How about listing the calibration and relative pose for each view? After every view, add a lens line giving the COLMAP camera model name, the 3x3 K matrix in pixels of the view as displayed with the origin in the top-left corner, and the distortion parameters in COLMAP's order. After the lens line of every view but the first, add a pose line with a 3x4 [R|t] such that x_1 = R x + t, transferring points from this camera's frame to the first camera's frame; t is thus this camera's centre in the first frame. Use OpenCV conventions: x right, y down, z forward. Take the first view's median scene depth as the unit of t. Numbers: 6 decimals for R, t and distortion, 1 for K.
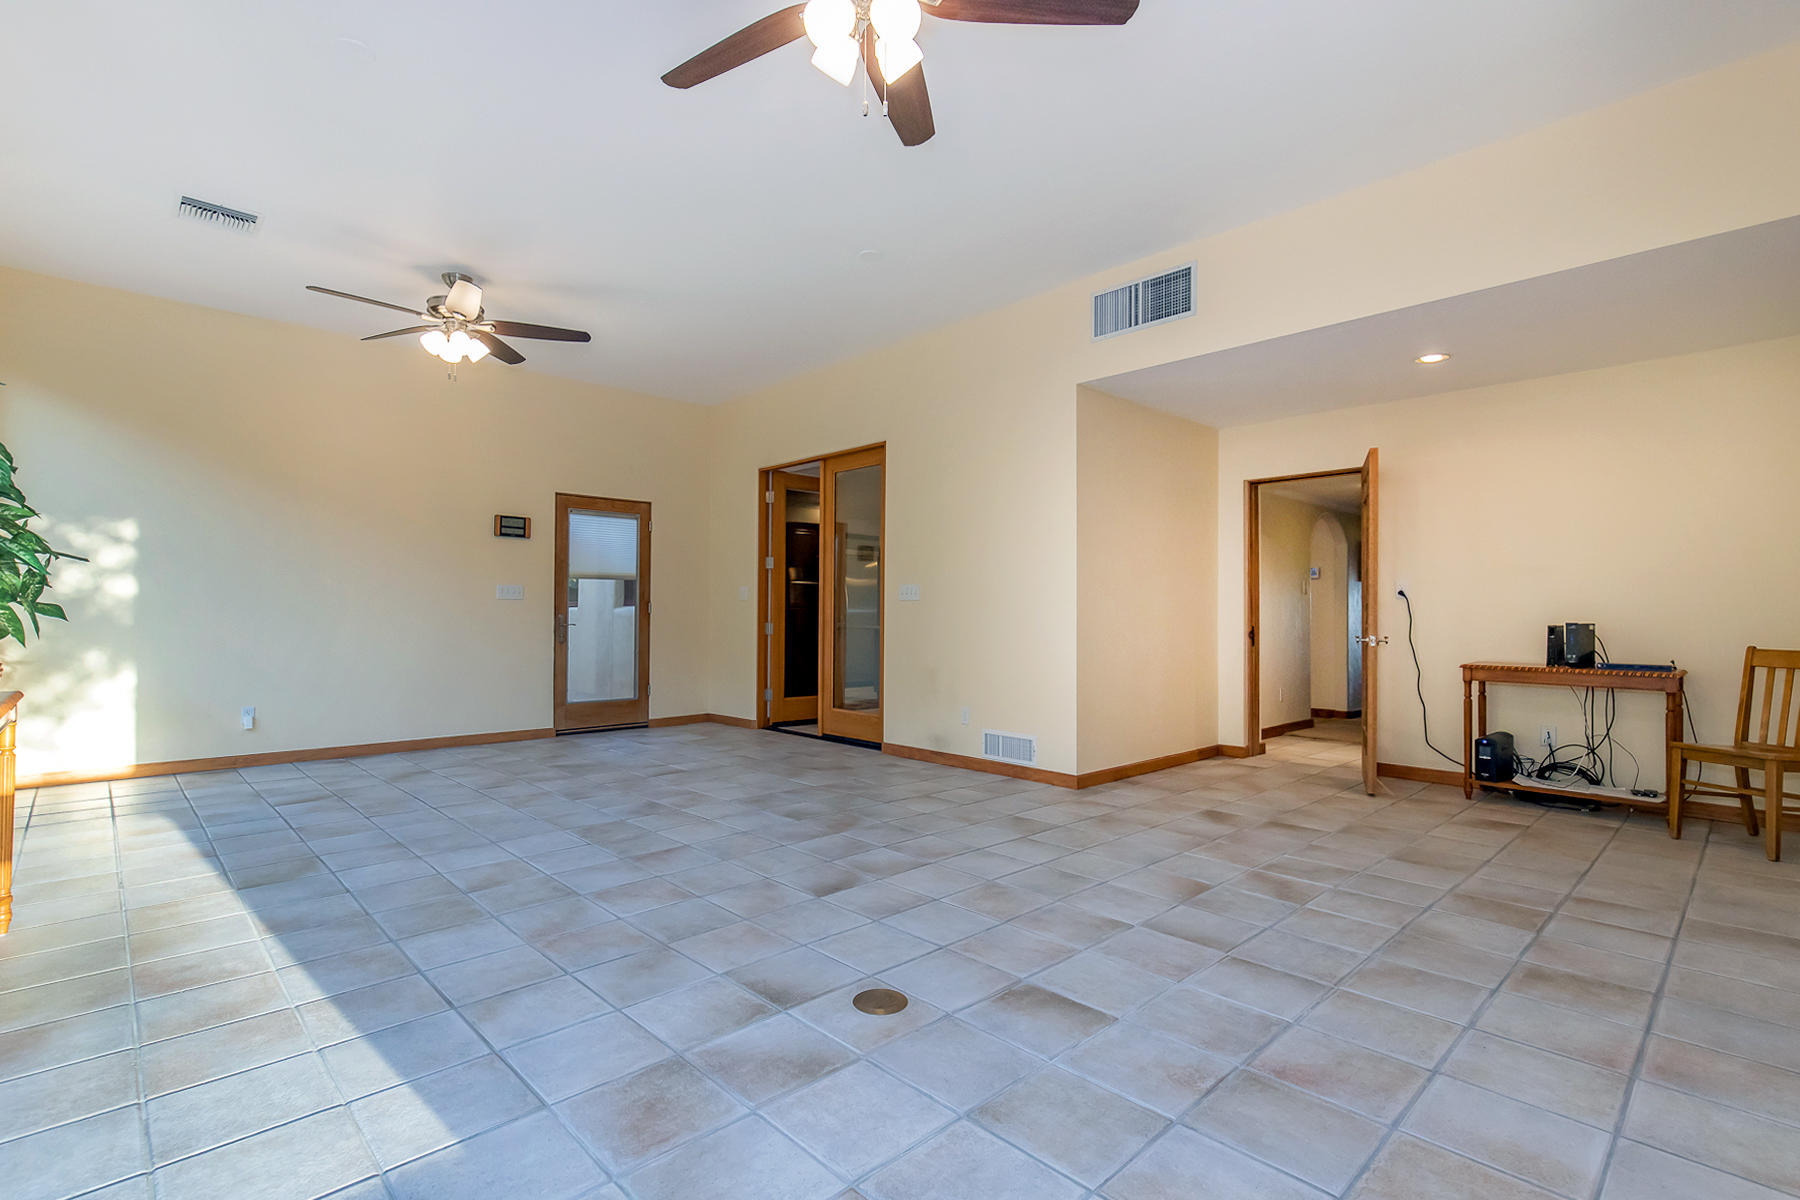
lens RADIAL K [[833.0, 0, 897.0], [0, 833.0, 610.6], [0, 0, 1]] dist [0.003849, 0.000119]
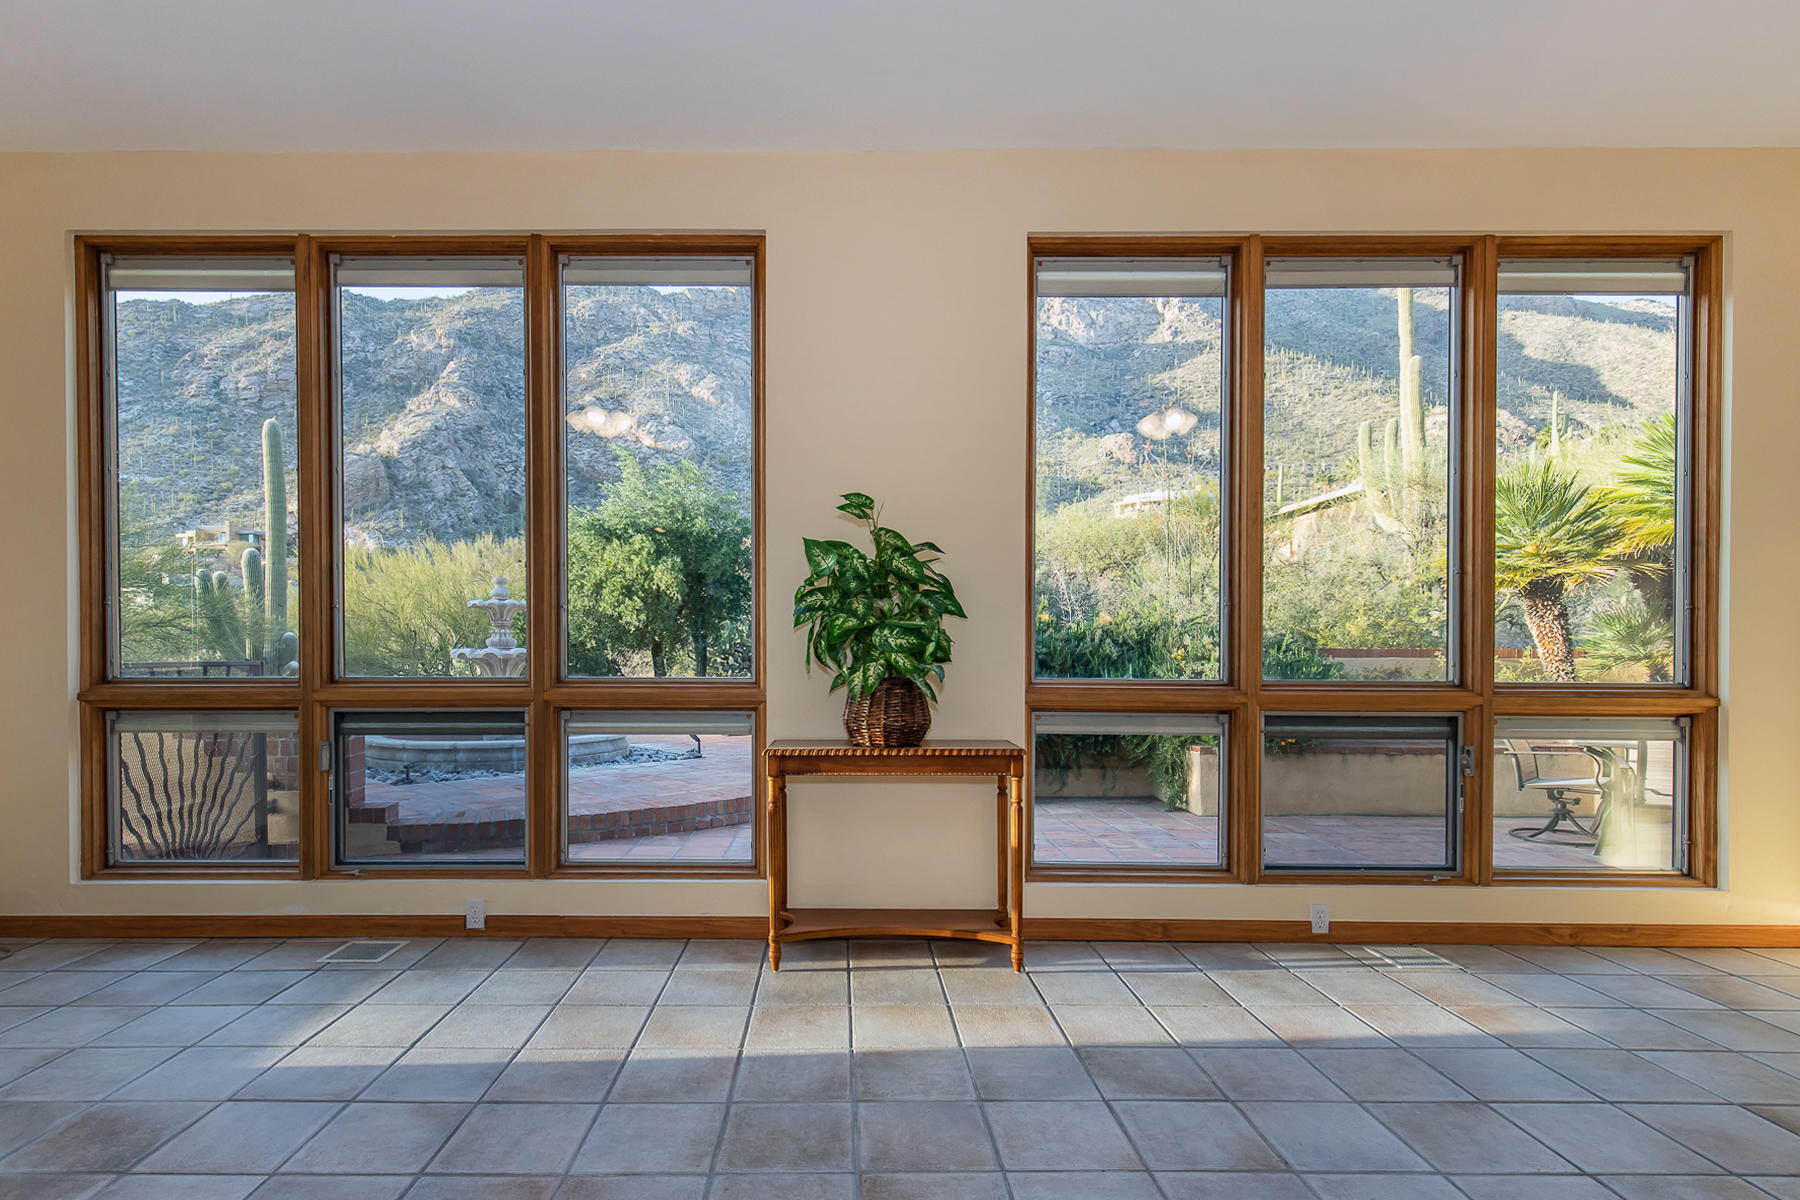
lens RADIAL K [[876.2, 0, 896.7], [0, 876.2, 664.8], [0, 0, 1]] dist [0.002878, 0.000162]
pose [[-0.701291, 0.000034, -0.712875, -0.118956], [-0.001641, 0.999997, 0.001663, -0.010877], [0.712873, 0.002336, -0.701289, 1.461140]]
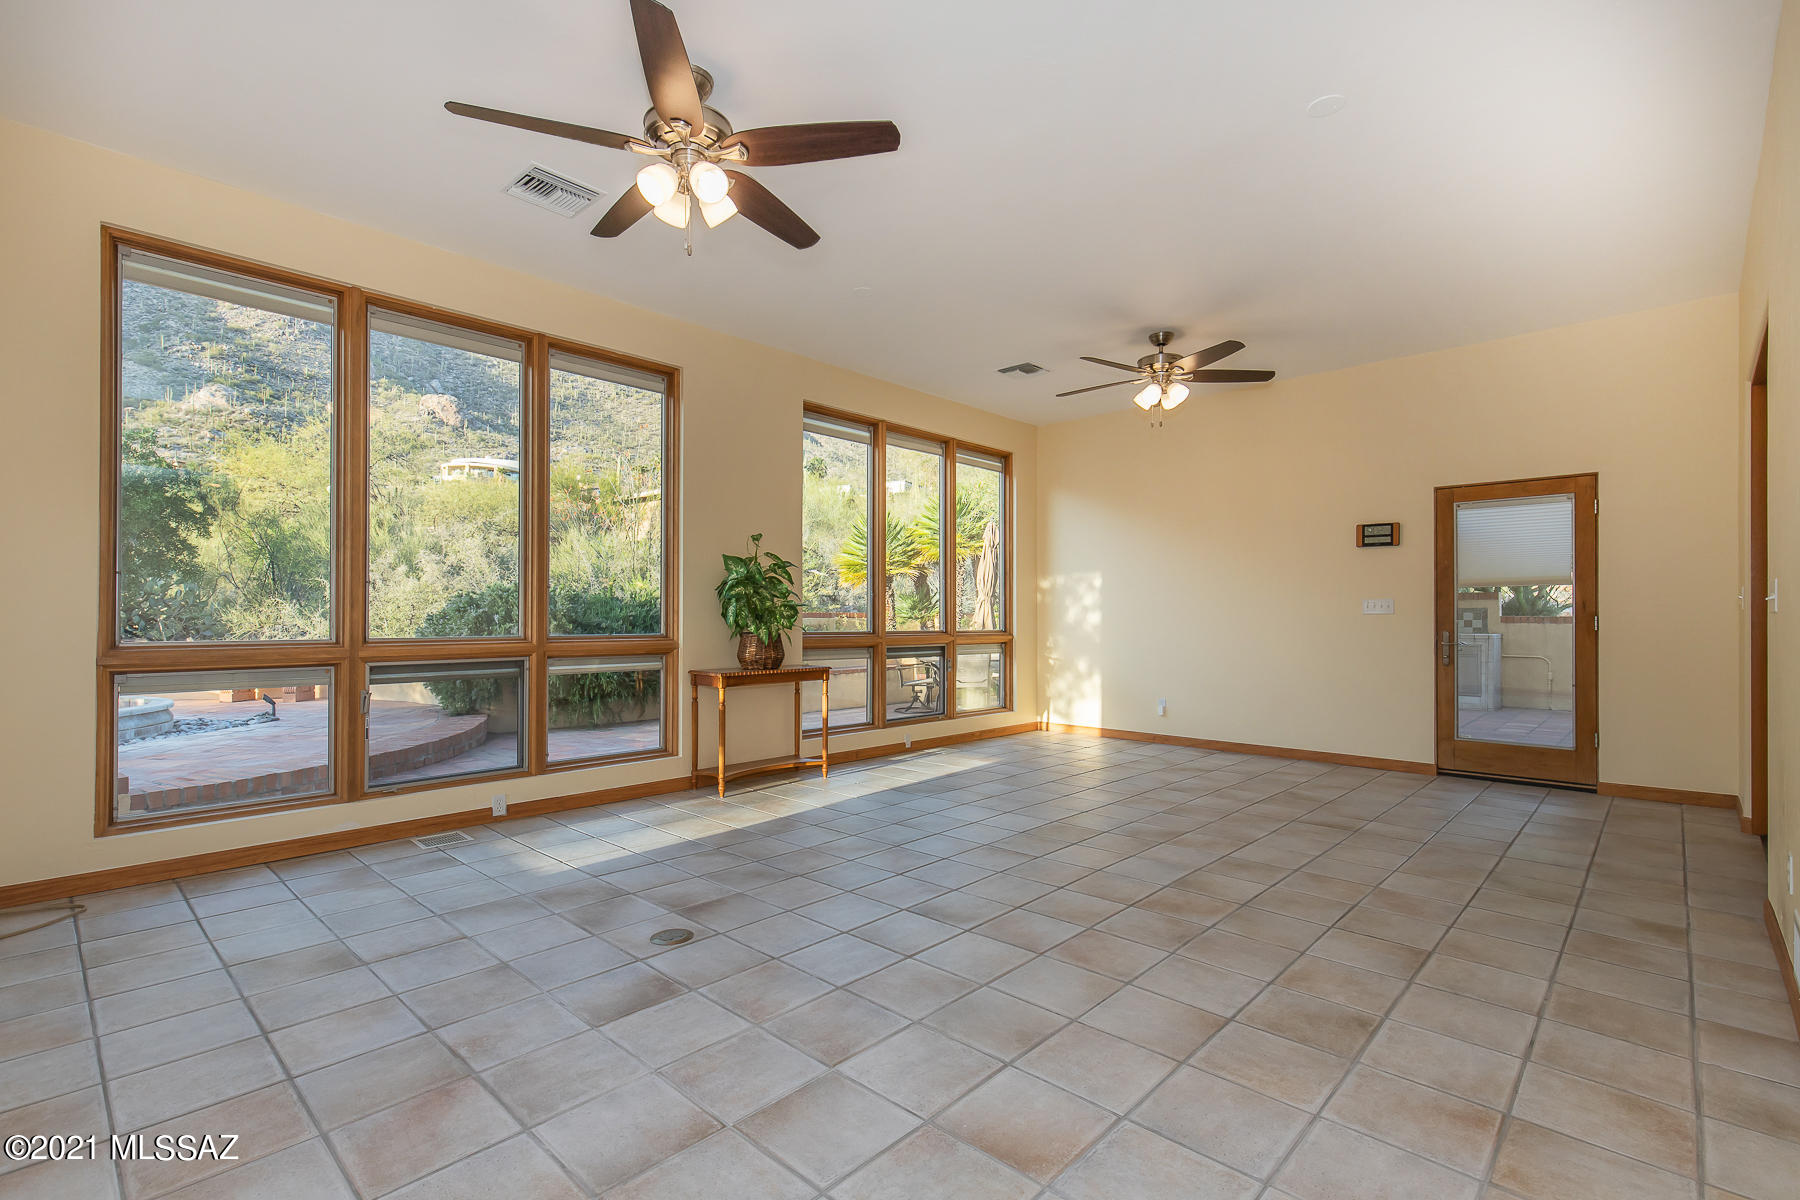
lens RADIAL K [[833.0, 0, 897.0], [0, 833.0, 610.6], [0, 0, 1]] dist [0.003849, 0.000119]
pose [[0.045240, -0.012250, -0.998901, 0.959375], [0.003343, 0.999921, -0.012111, -0.017597], [0.998971, -0.002792, 0.045277, 0.951561]]
